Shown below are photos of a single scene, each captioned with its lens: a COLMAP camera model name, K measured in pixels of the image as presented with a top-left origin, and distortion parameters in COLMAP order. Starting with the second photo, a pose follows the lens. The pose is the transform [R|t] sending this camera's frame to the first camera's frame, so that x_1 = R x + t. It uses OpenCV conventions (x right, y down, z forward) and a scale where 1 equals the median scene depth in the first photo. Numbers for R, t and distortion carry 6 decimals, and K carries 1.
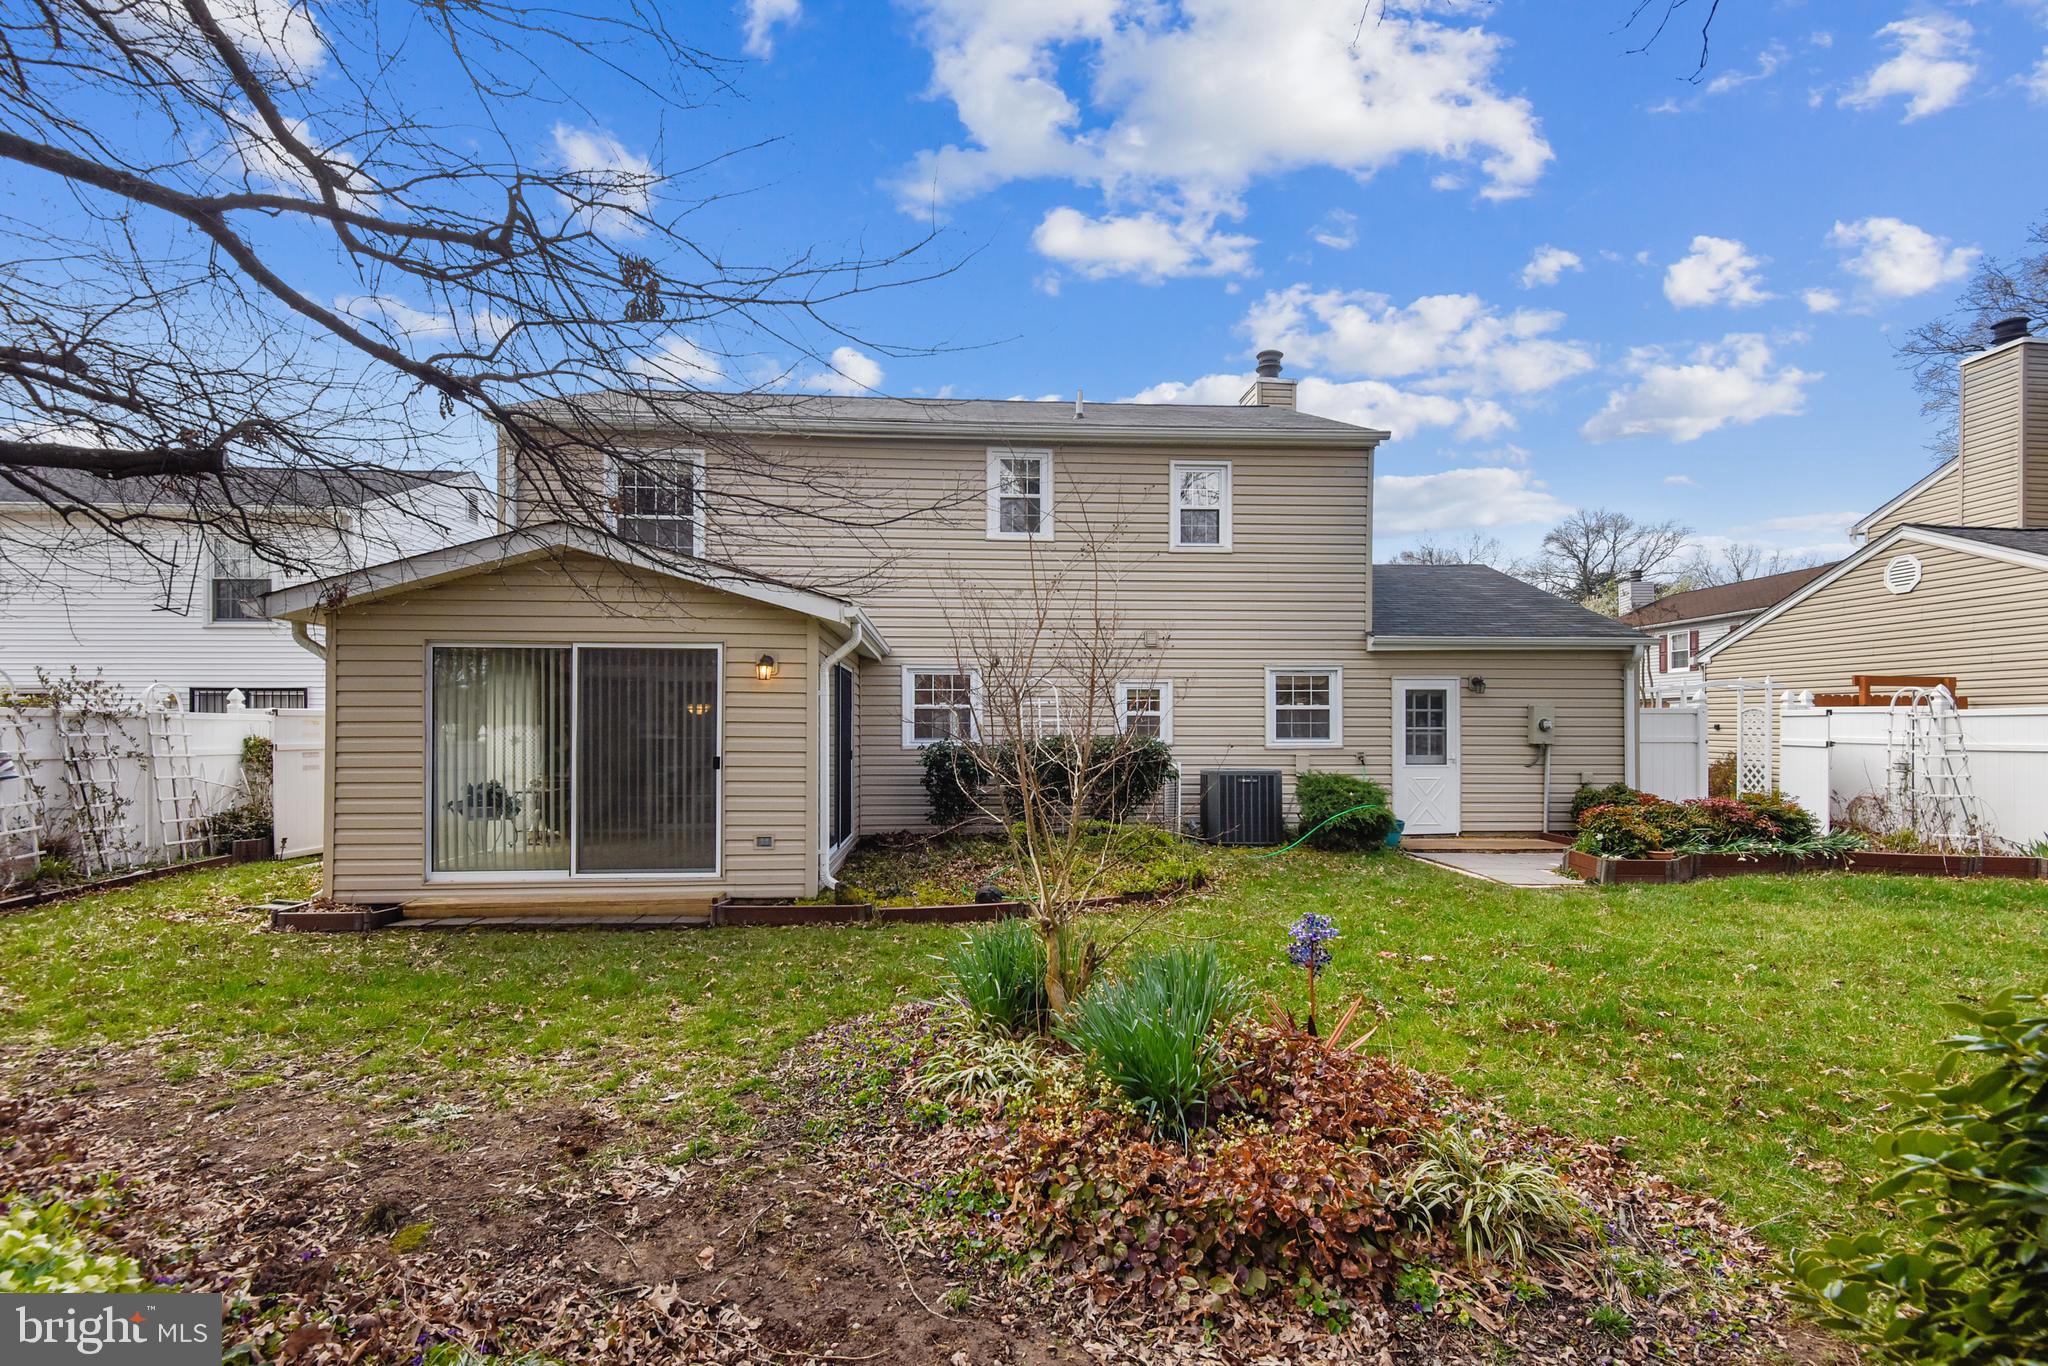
lens RADIAL K [[942.9, 0, 1006.7], [0, 942.9, 725.9], [0, 0, 1]] dist [-0.005727, -0.008021]
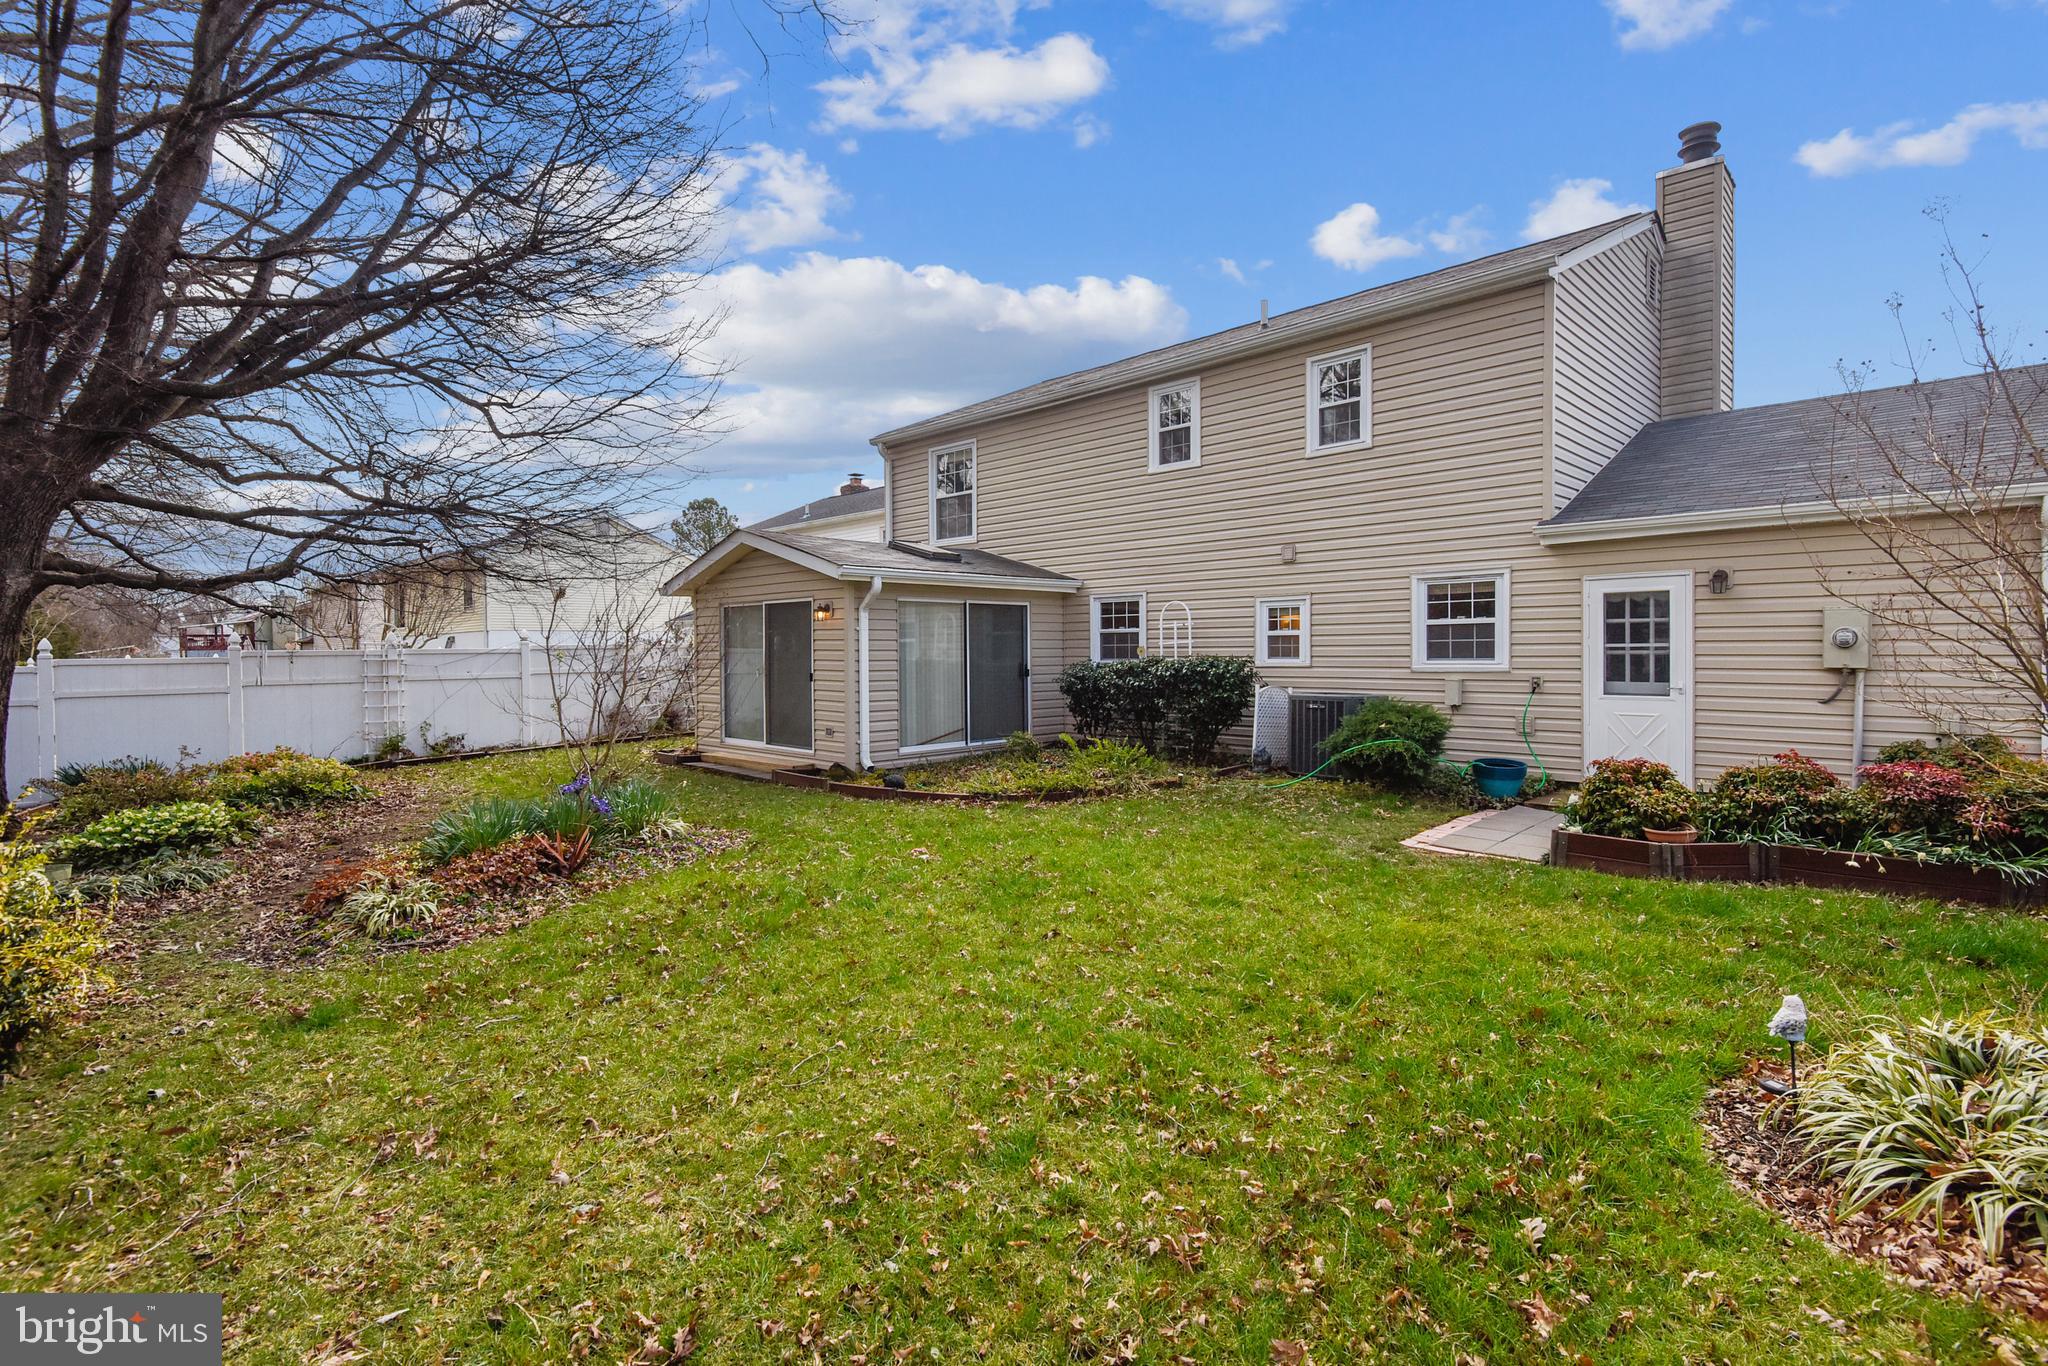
lens RADIAL K [[942.9, 0, 1027.4], [0, 942.9, 683.3], [0, 0, 1]] dist [-0.005727, -0.008021]
pose [[0.668936, 0.018635, -0.743086, 0.674556], [0.012281, 0.999272, 0.036115, -0.000131], [0.743218, -0.033284, 0.668220, 0.168683]]
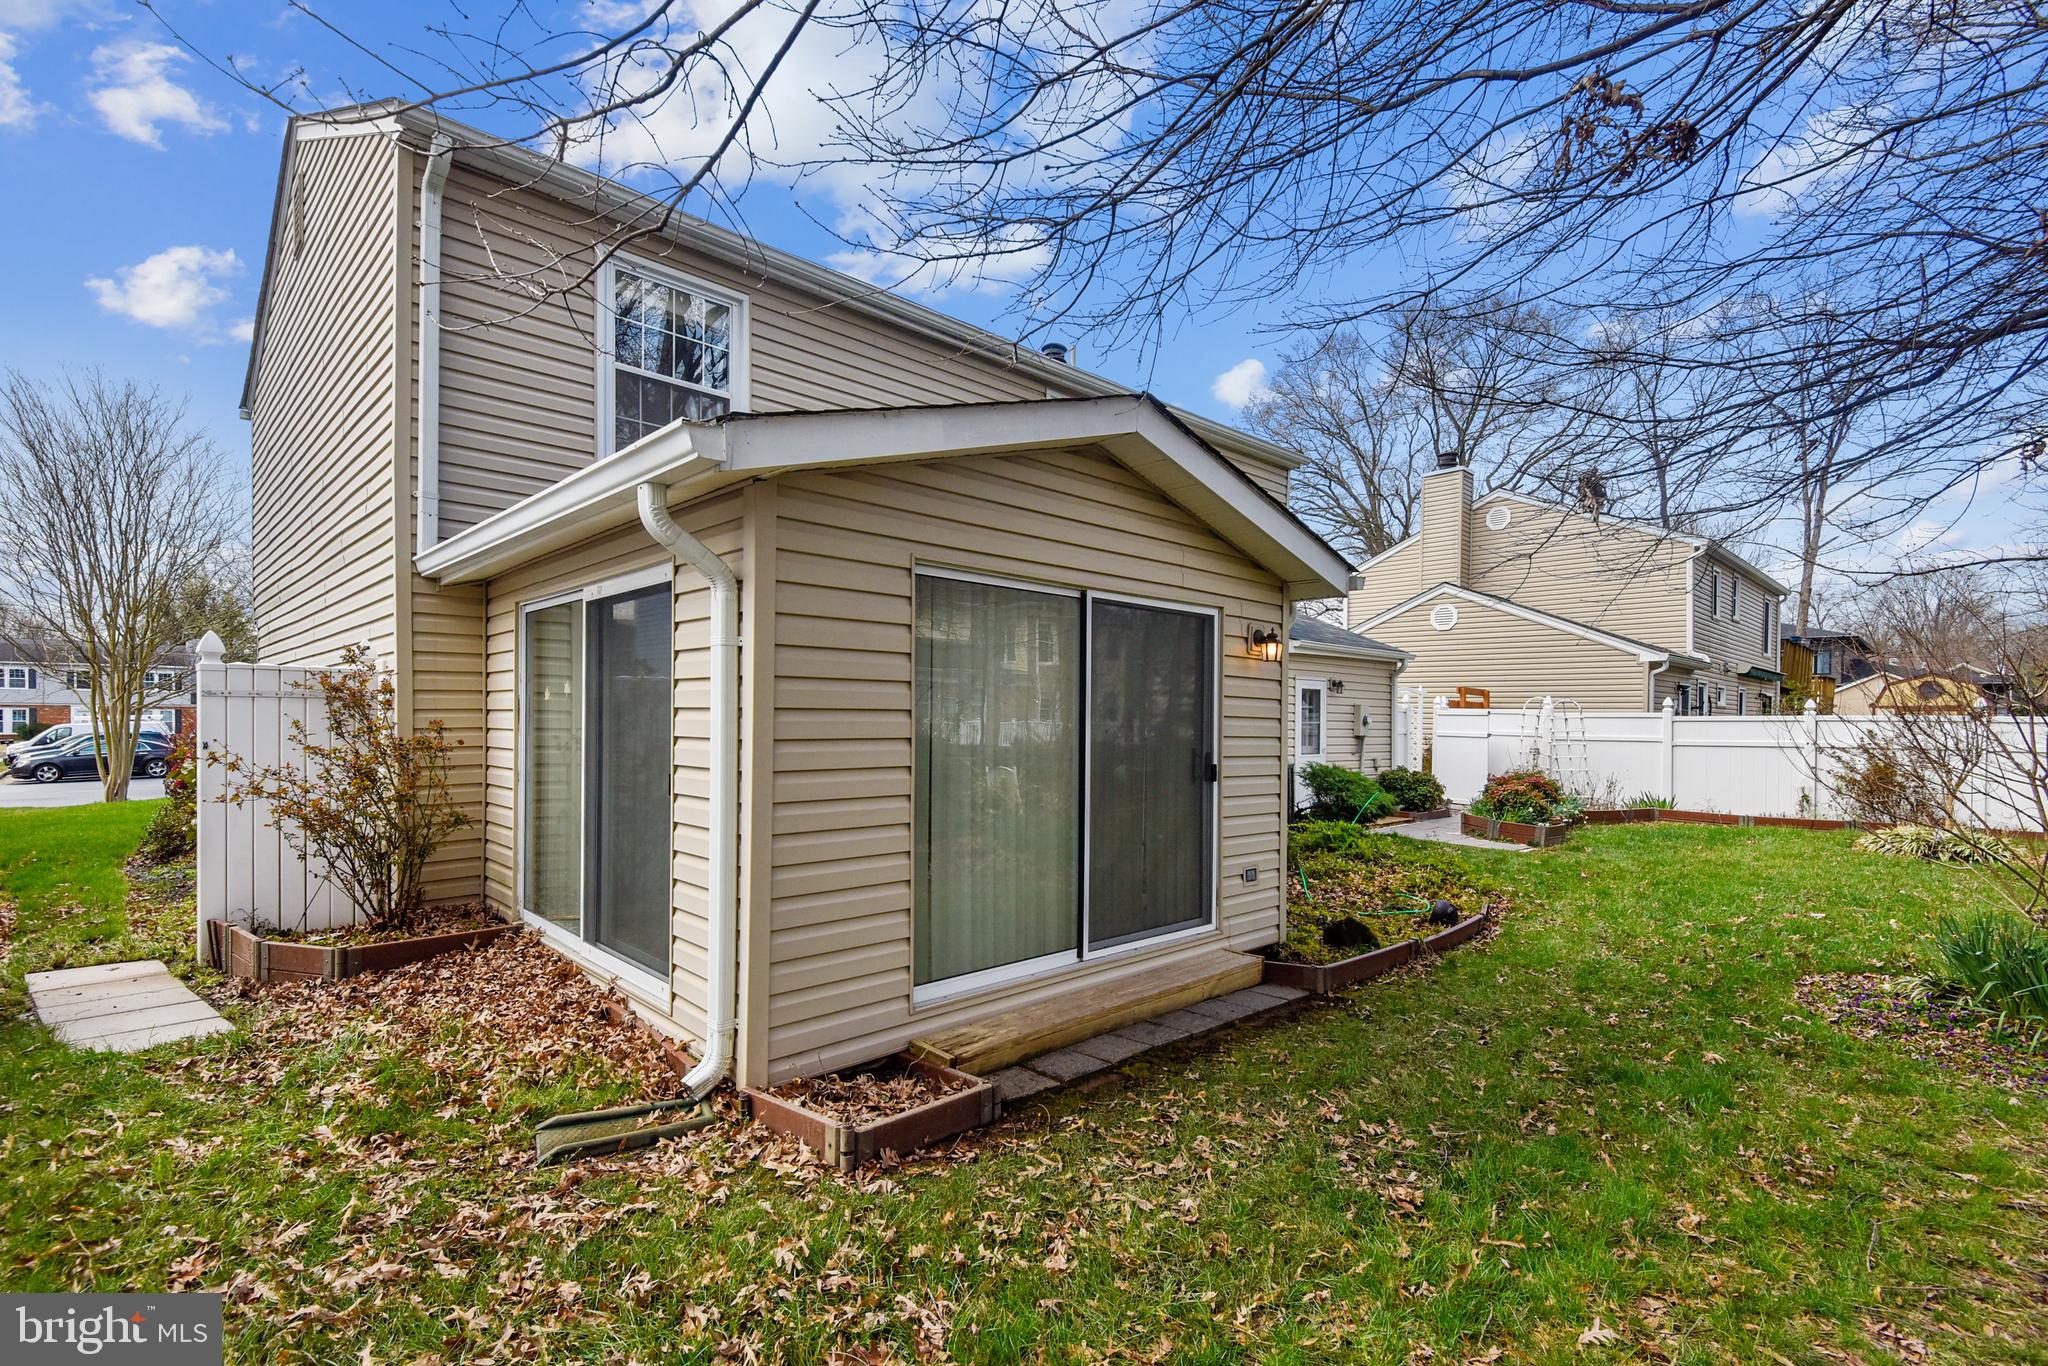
lens RADIAL K [[942.9, 0, 1004.0], [0, 942.9, 726.2], [0, 0, 1]] dist [-0.005727, -0.008021]
pose [[0.765151, 0.004593, 0.643834, -0.589615], [-0.019407, 0.999685, 0.015932, -0.003472], [-0.643558, -0.024686, 0.764999, 0.360269]]
